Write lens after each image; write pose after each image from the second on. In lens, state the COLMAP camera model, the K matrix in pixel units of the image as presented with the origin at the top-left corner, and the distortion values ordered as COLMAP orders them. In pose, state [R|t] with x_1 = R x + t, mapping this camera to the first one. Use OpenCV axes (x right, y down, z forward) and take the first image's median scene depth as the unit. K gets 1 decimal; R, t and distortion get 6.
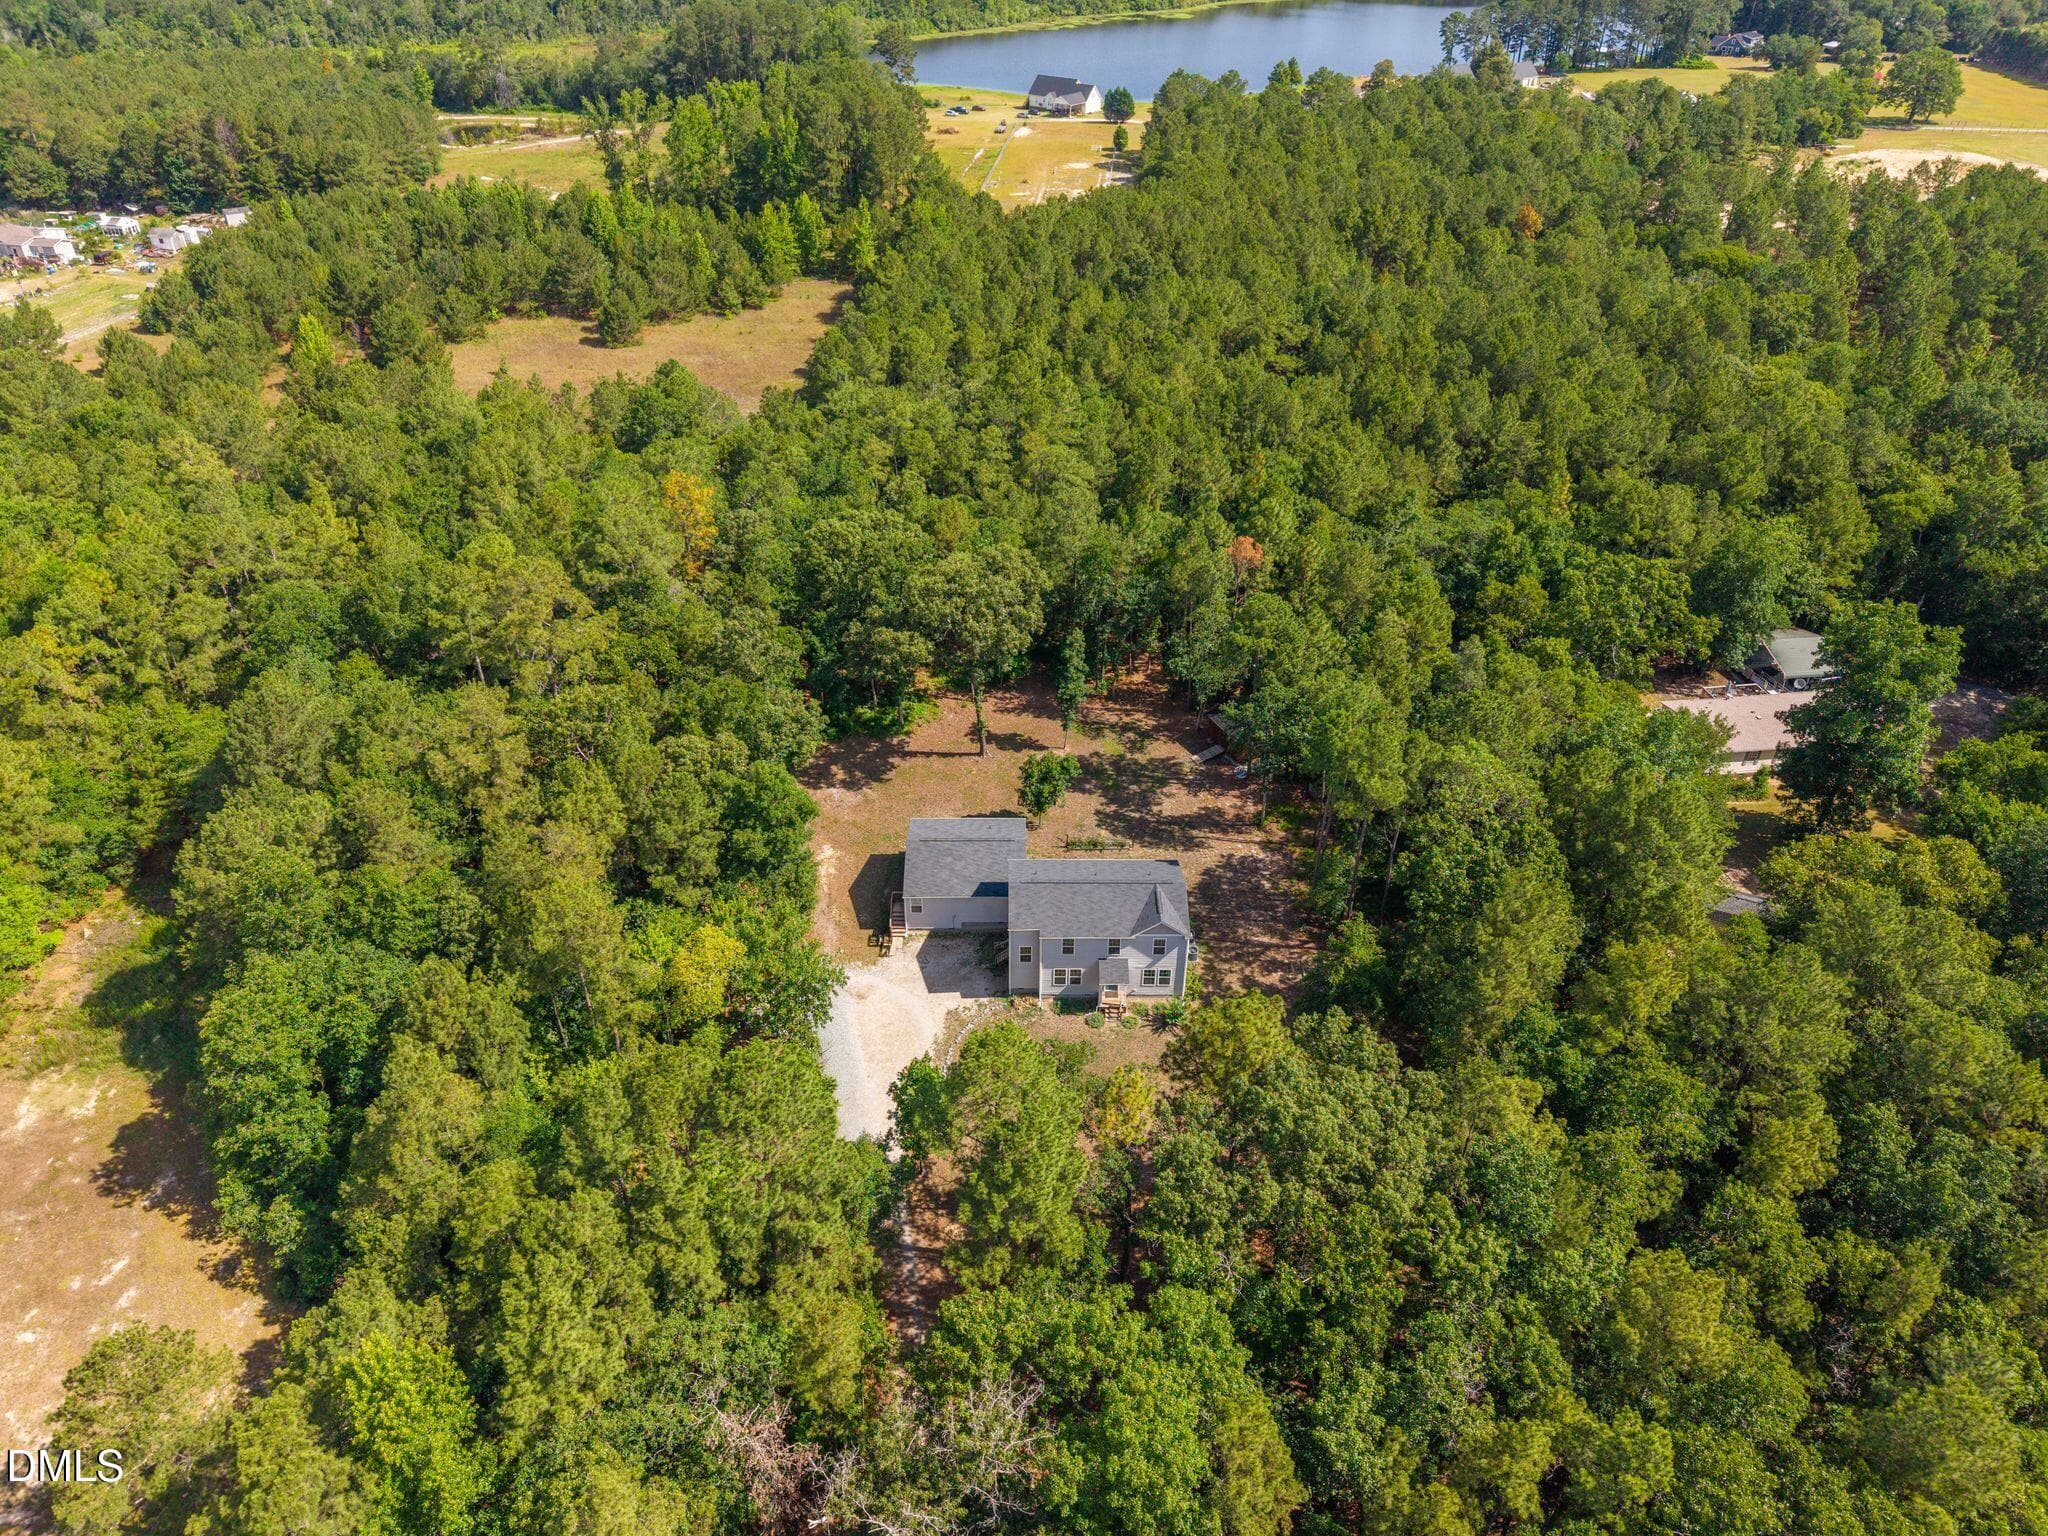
lens RADIAL K [[1430.4, 0, 1024.0], [0, 1430.4, 768.0], [0, 0, 1]] dist [0.000432, -0.000965]
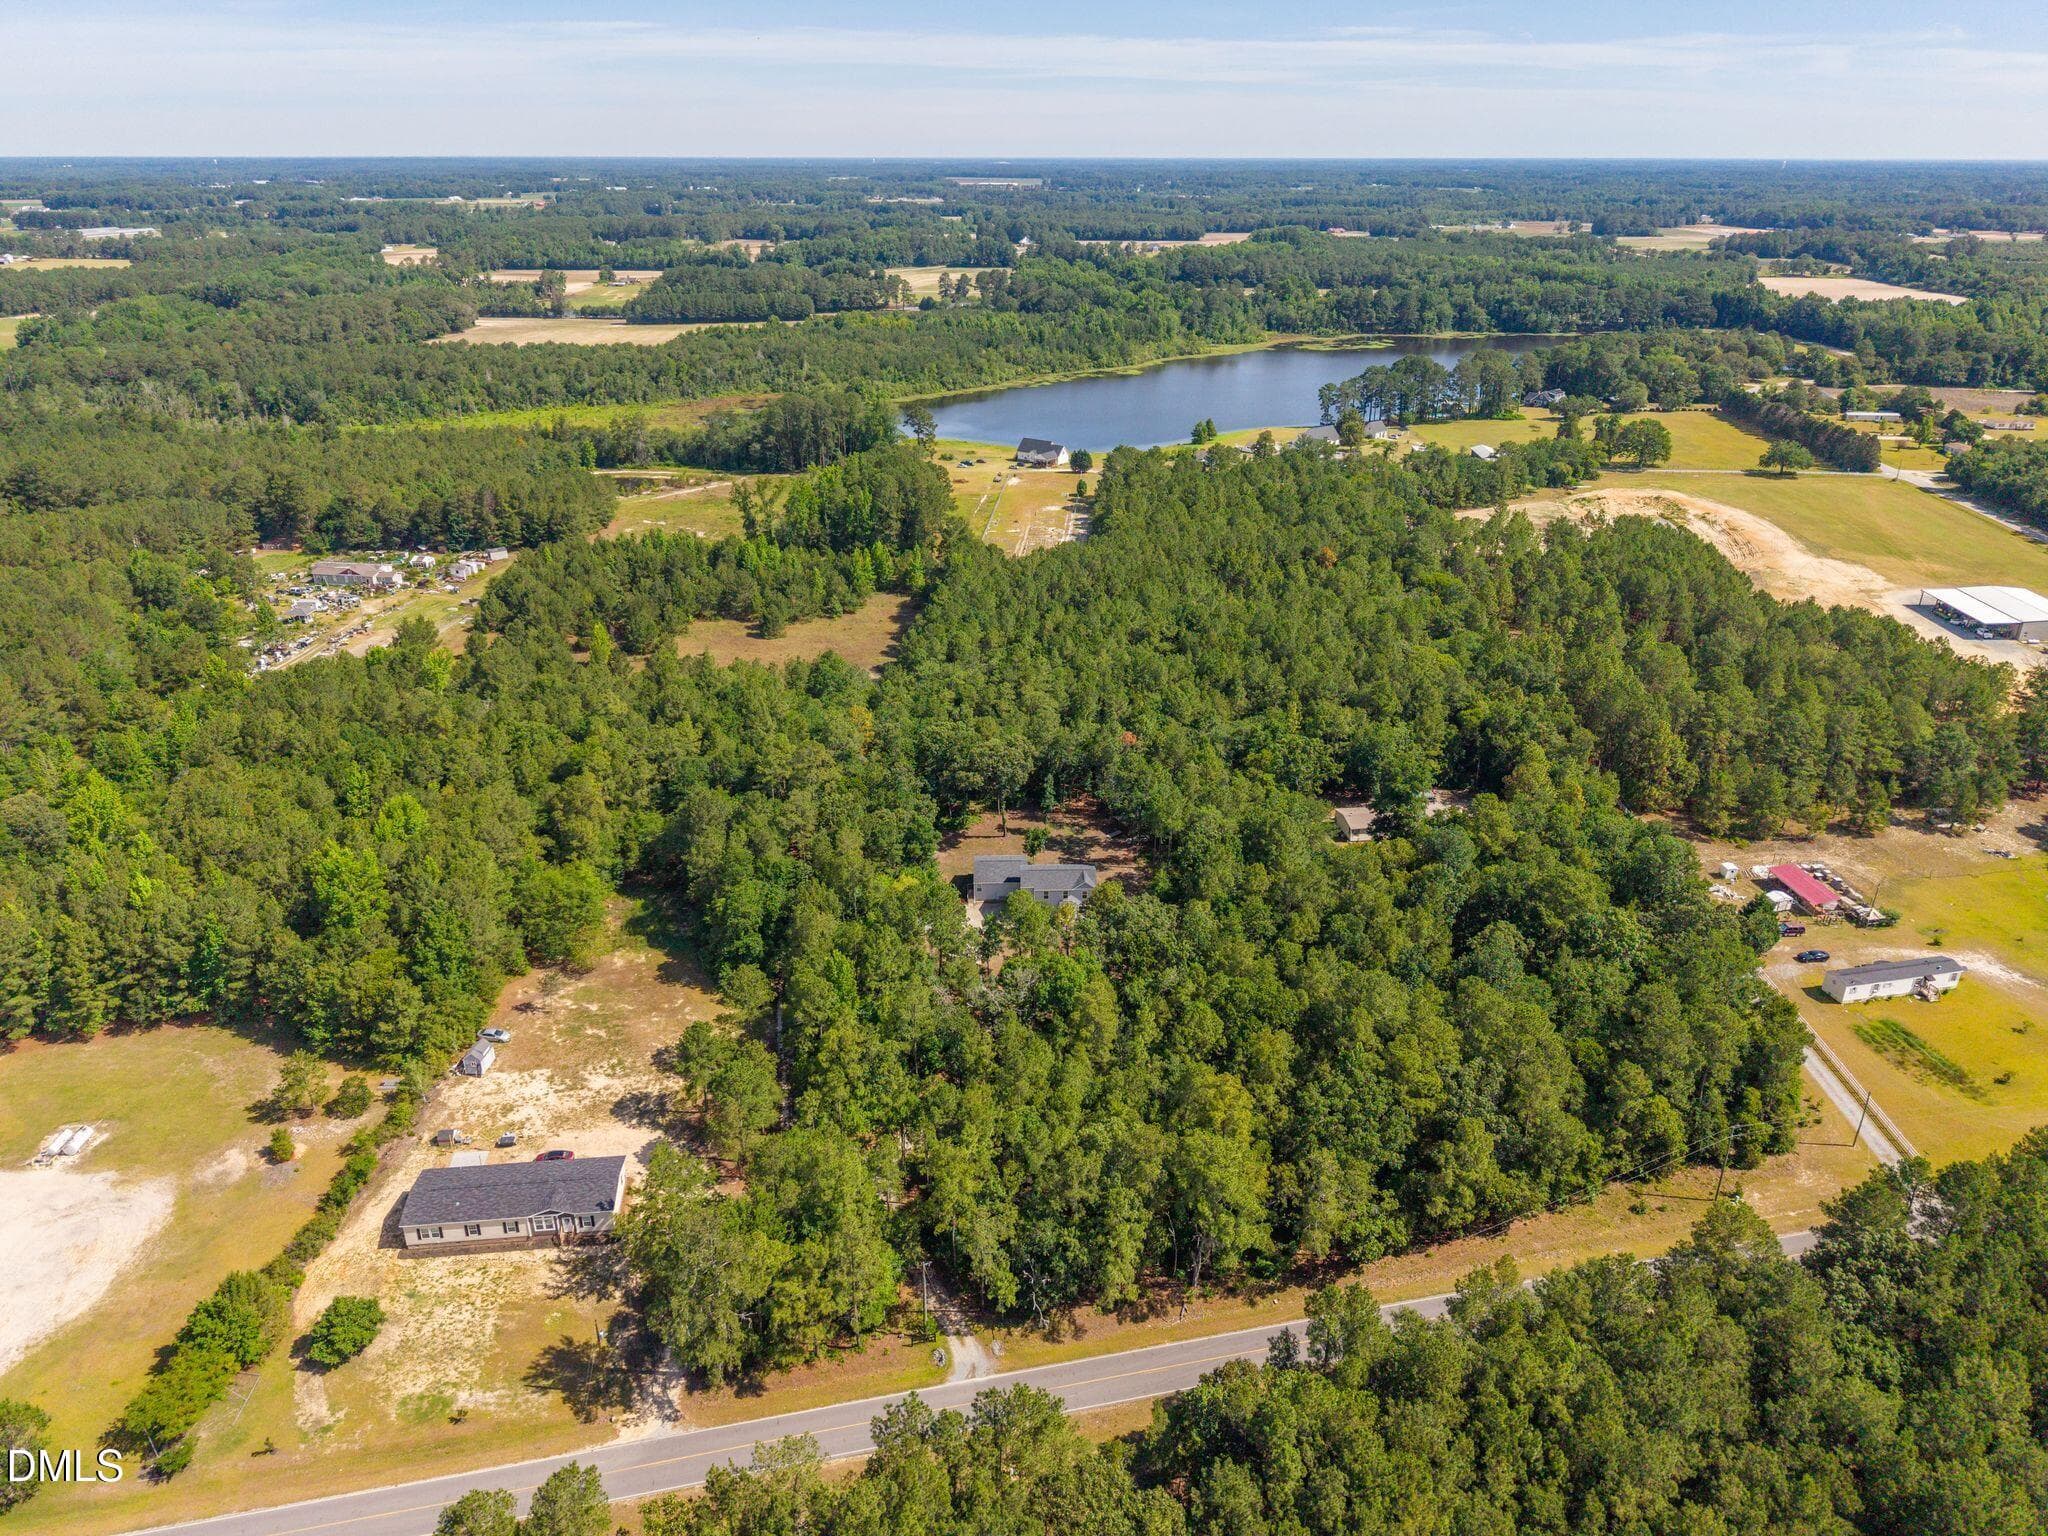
lens RADIAL K [[1370.1, 0, 1017.4], [0, 1370.1, 772.2], [0, 0, 1]] dist [0.010320, -0.008885]
pose [[0.999926, -0.011698, 0.003311, -0.016417], [0.012090, 0.985443, -0.169574, 0.237372], [-0.001279, 0.169602, 0.985512, -0.980105]]
